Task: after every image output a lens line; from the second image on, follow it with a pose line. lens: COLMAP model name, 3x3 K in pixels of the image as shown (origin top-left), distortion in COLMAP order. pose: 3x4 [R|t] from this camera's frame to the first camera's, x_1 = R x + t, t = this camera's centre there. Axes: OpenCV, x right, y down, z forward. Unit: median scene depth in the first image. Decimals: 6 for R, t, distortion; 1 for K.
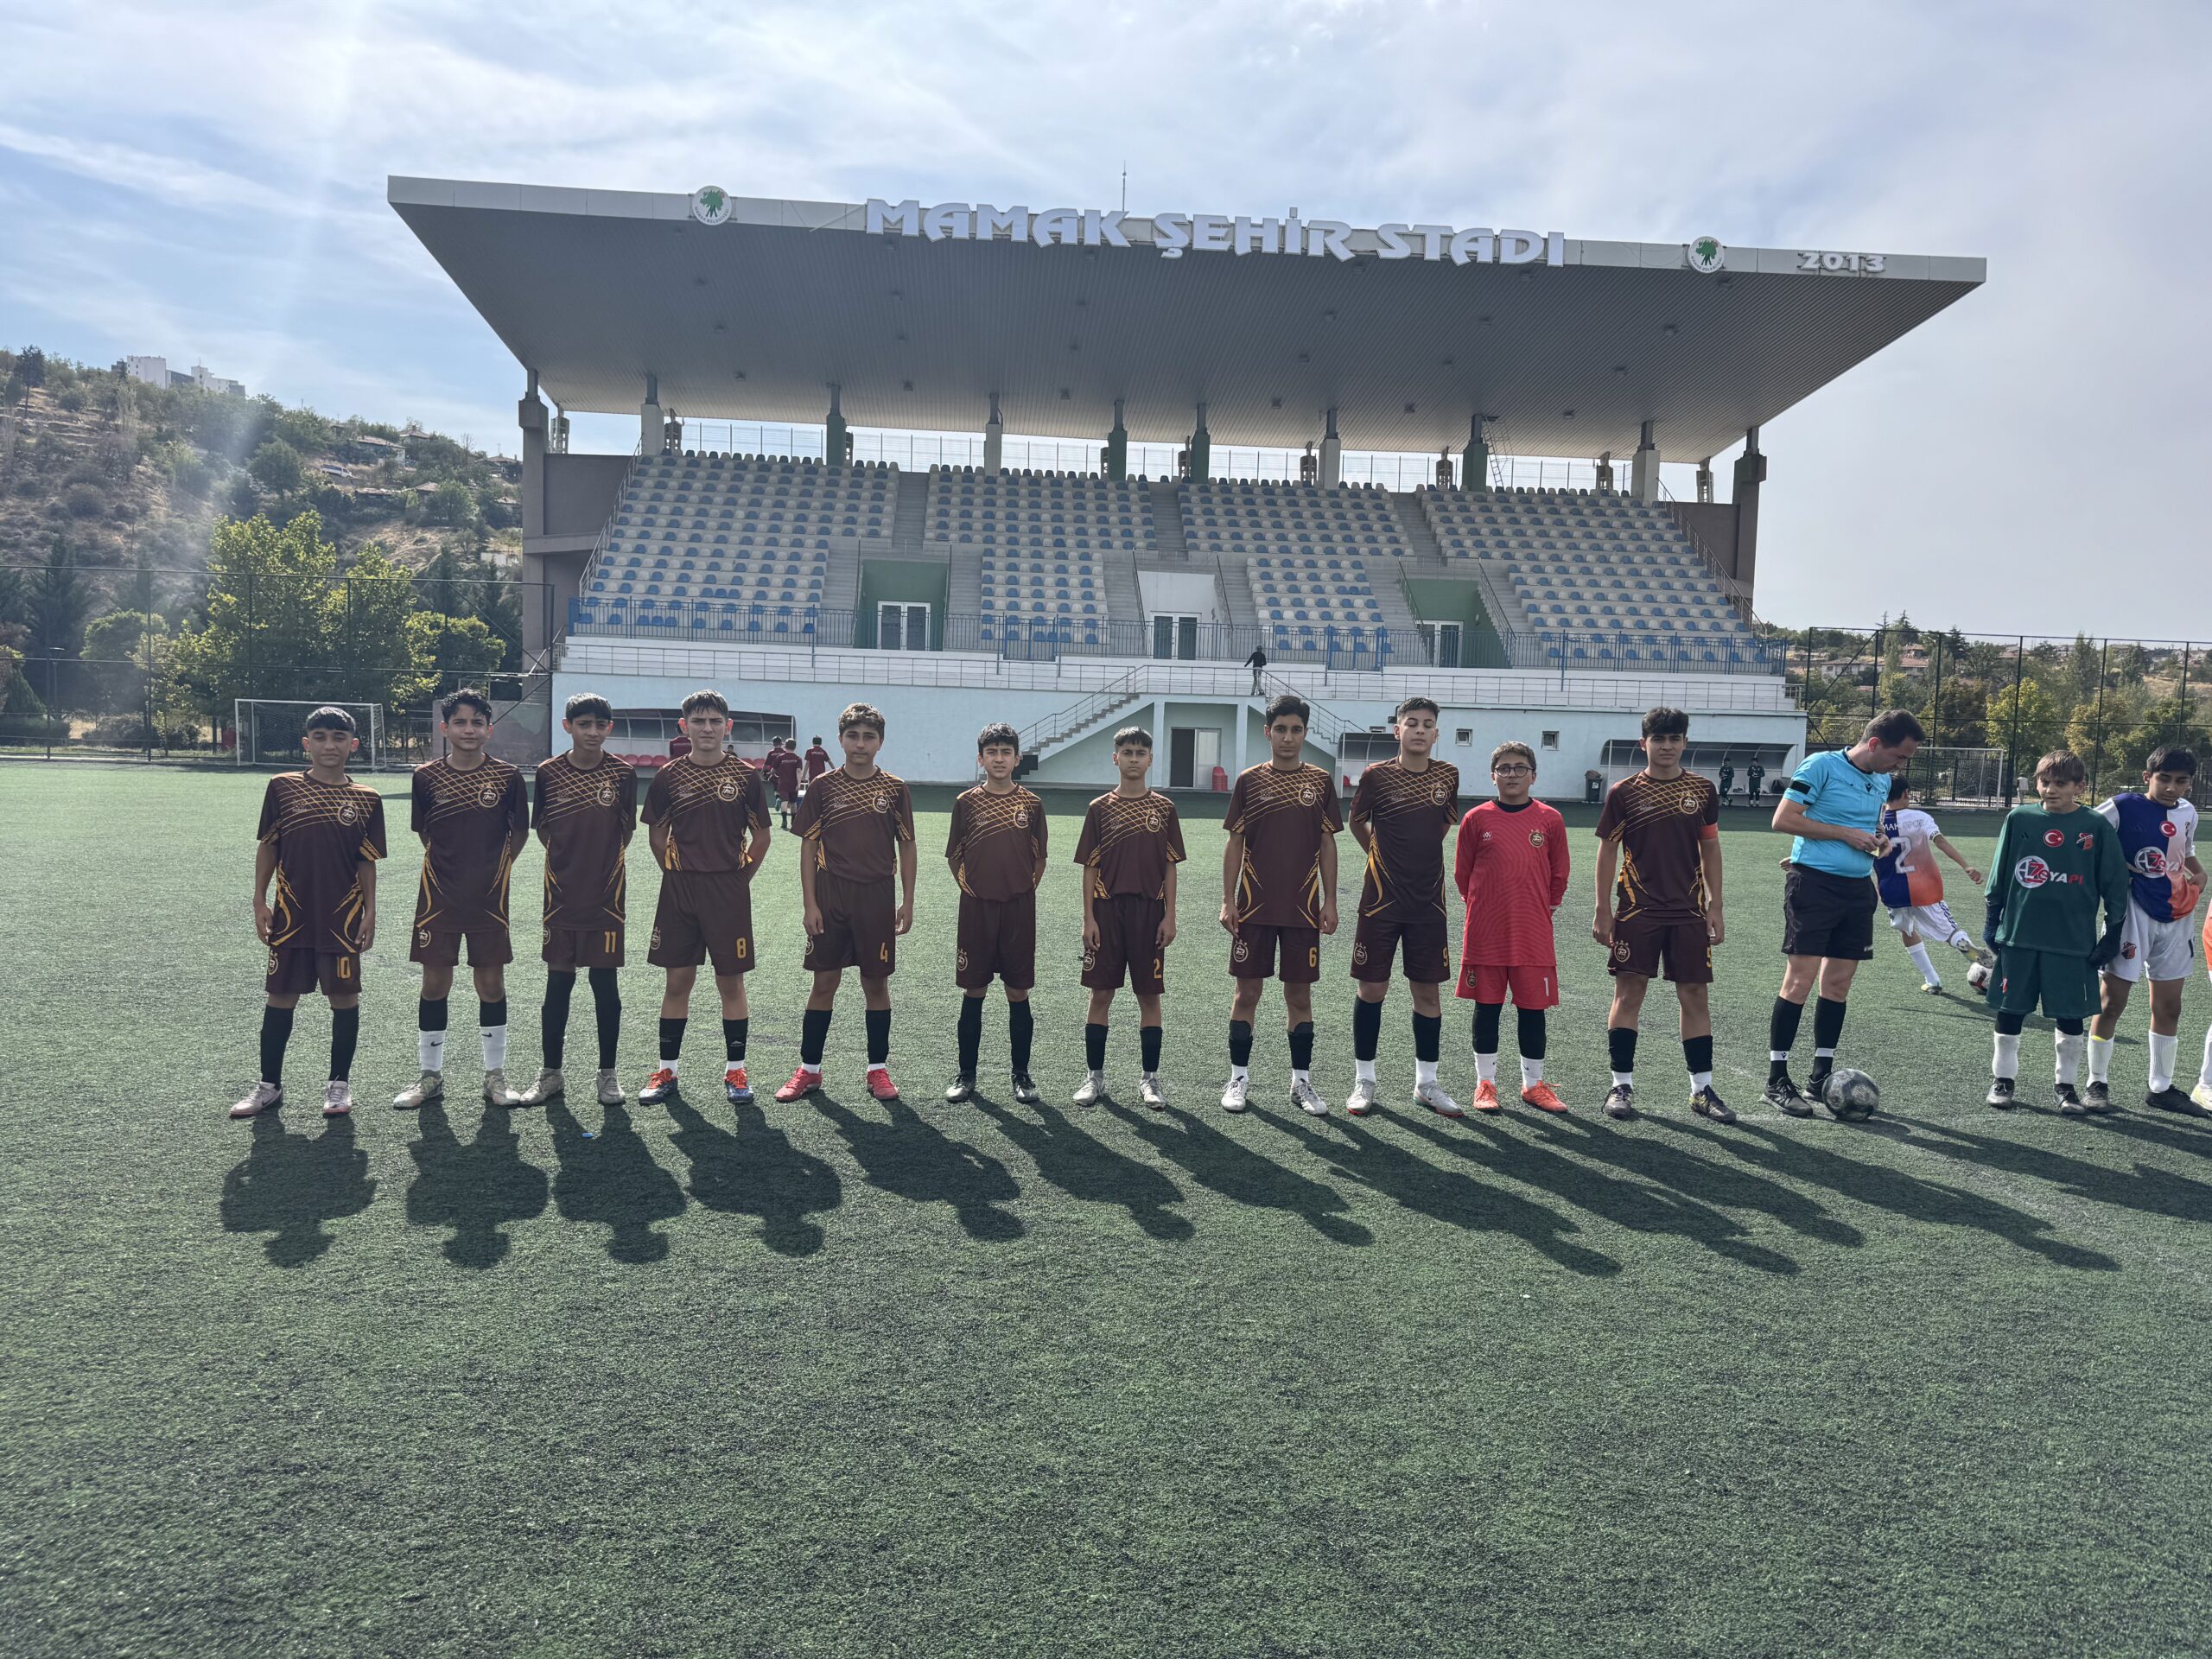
lens RADIAL K [[1597.7, 0, 1127.7], [0, 1597.7, 848.9], [0, 0, 1]] dist [0.068510, -0.080307]
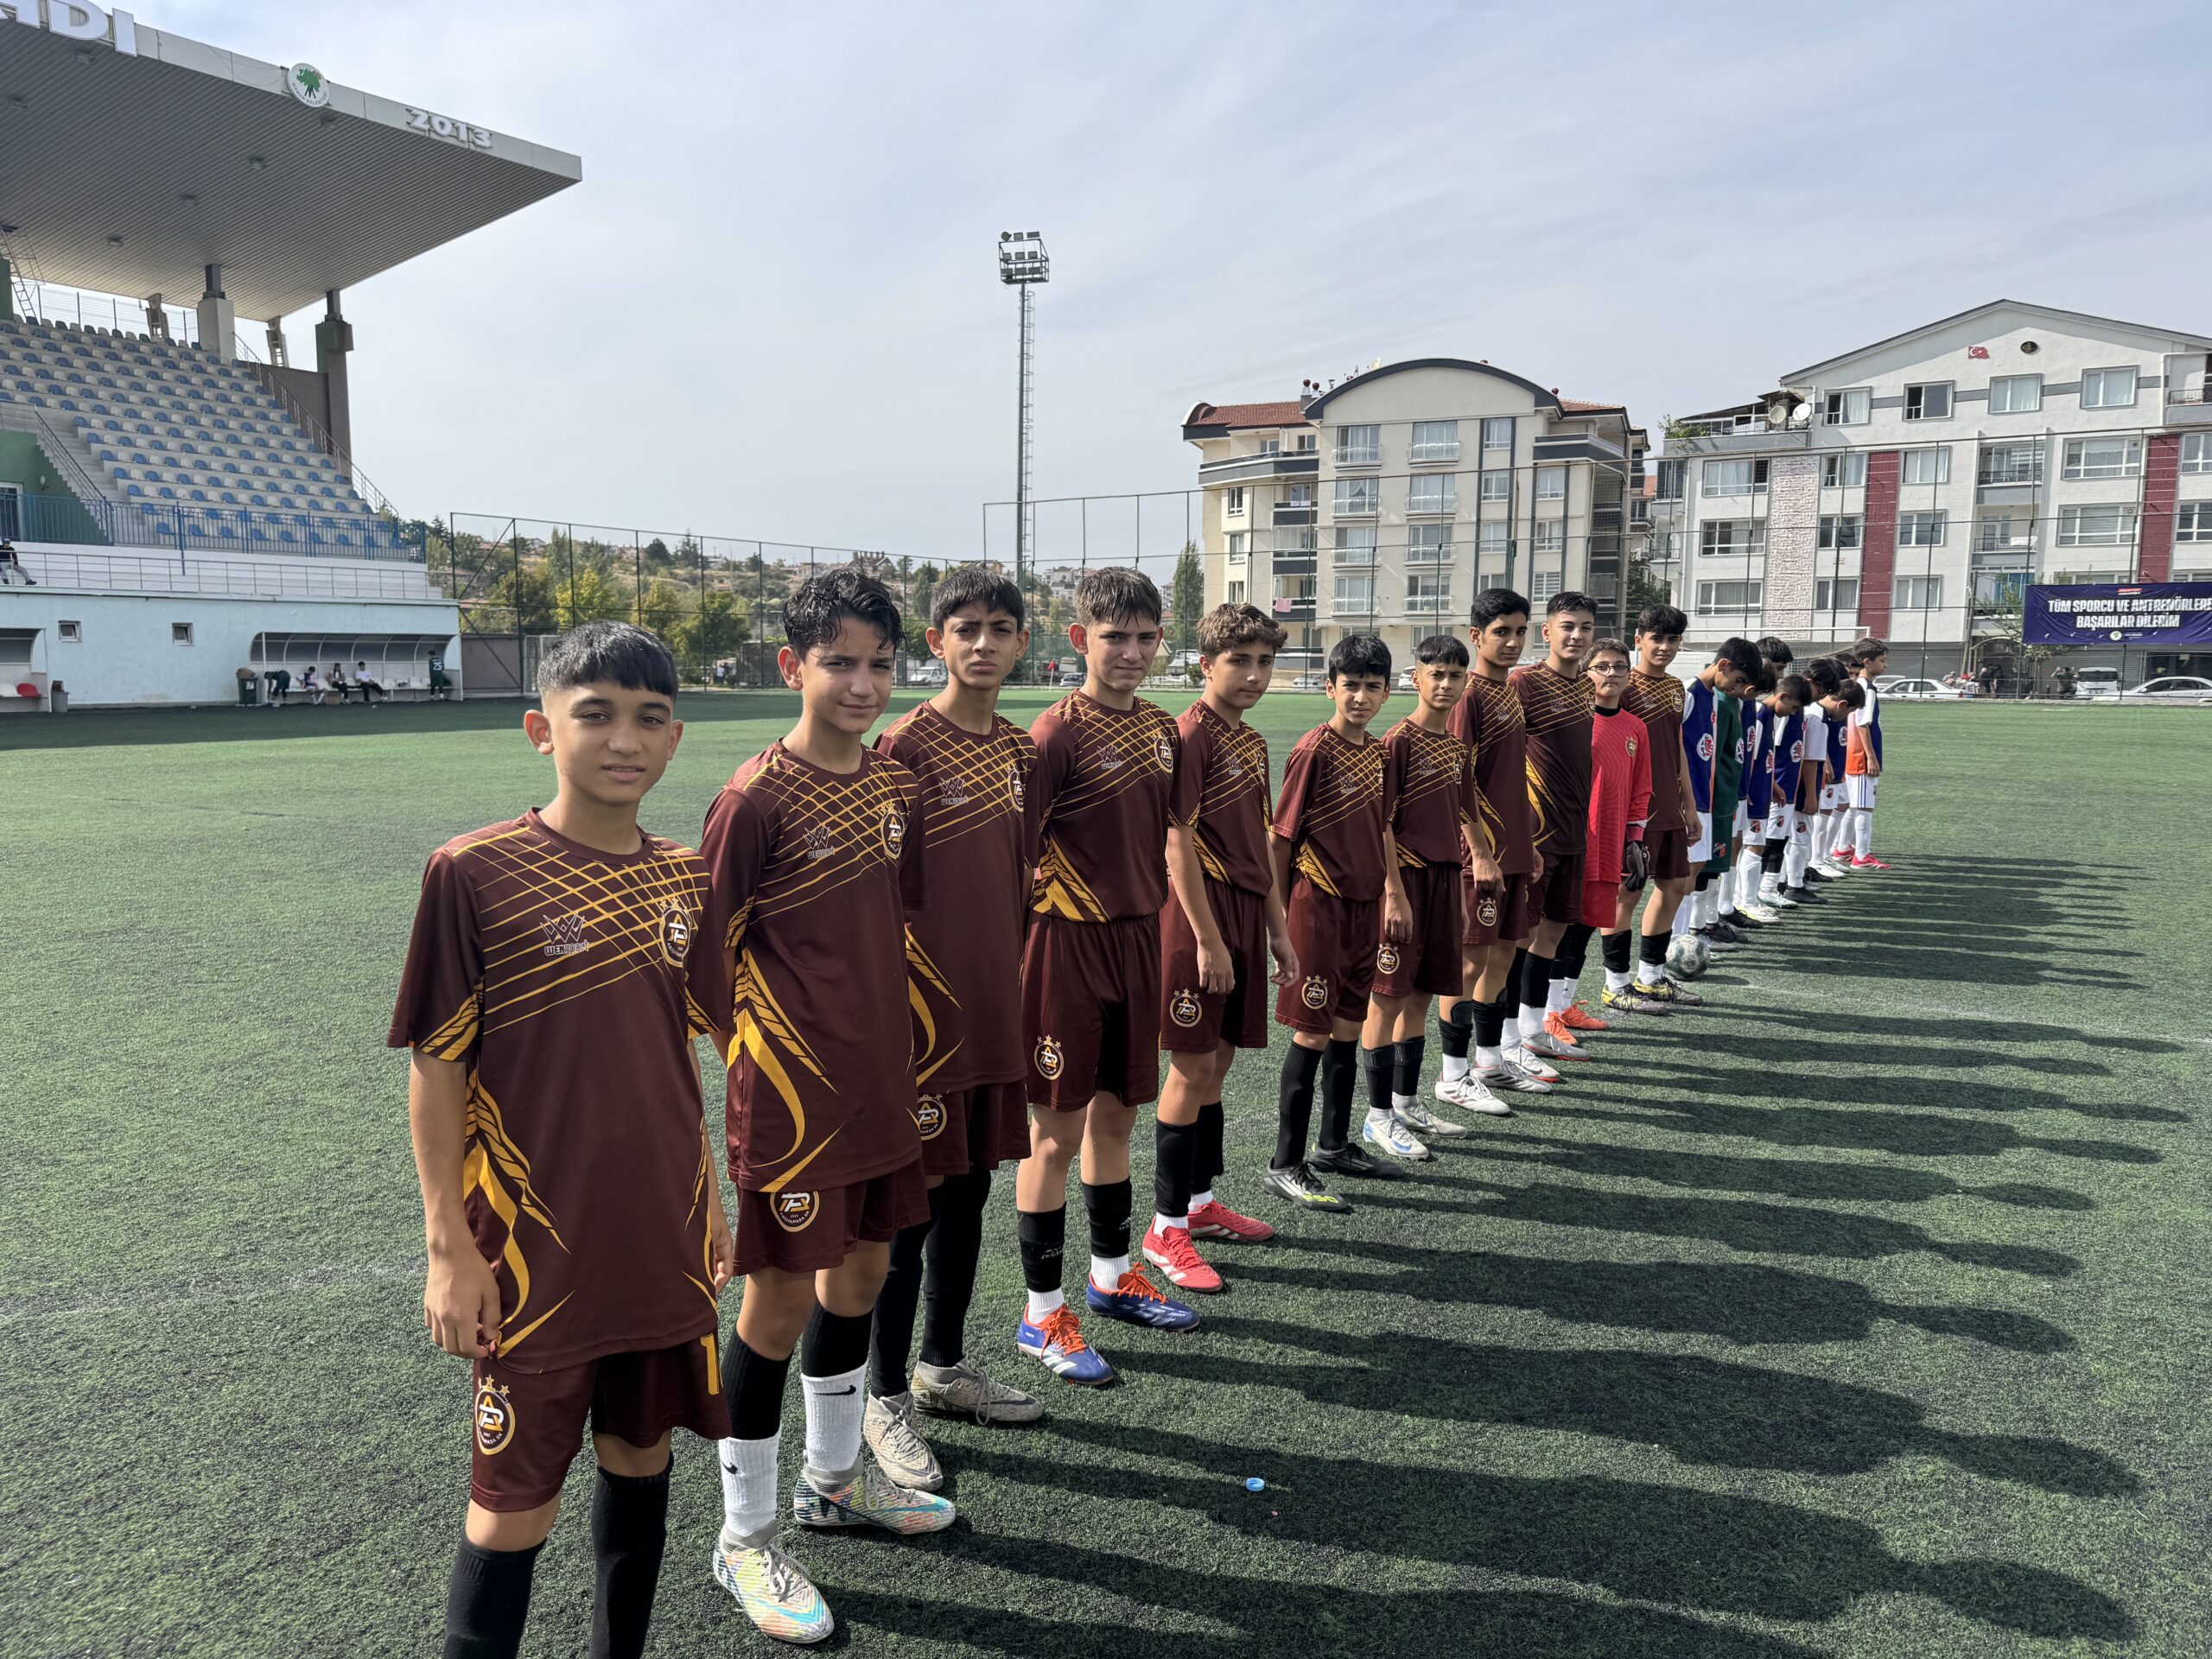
lens RADIAL K [[1597.7, 0, 1100.6], [0, 1597.7, 838.8], [0, 0, 1]] dist [0.068510, -0.080307]
pose [[0.634979, -0.110240, 0.764623, -0.089549], [0.061936, 0.993845, 0.091853, -0.008442], [-0.770042, -0.010967, 0.637898, 0.082647]]
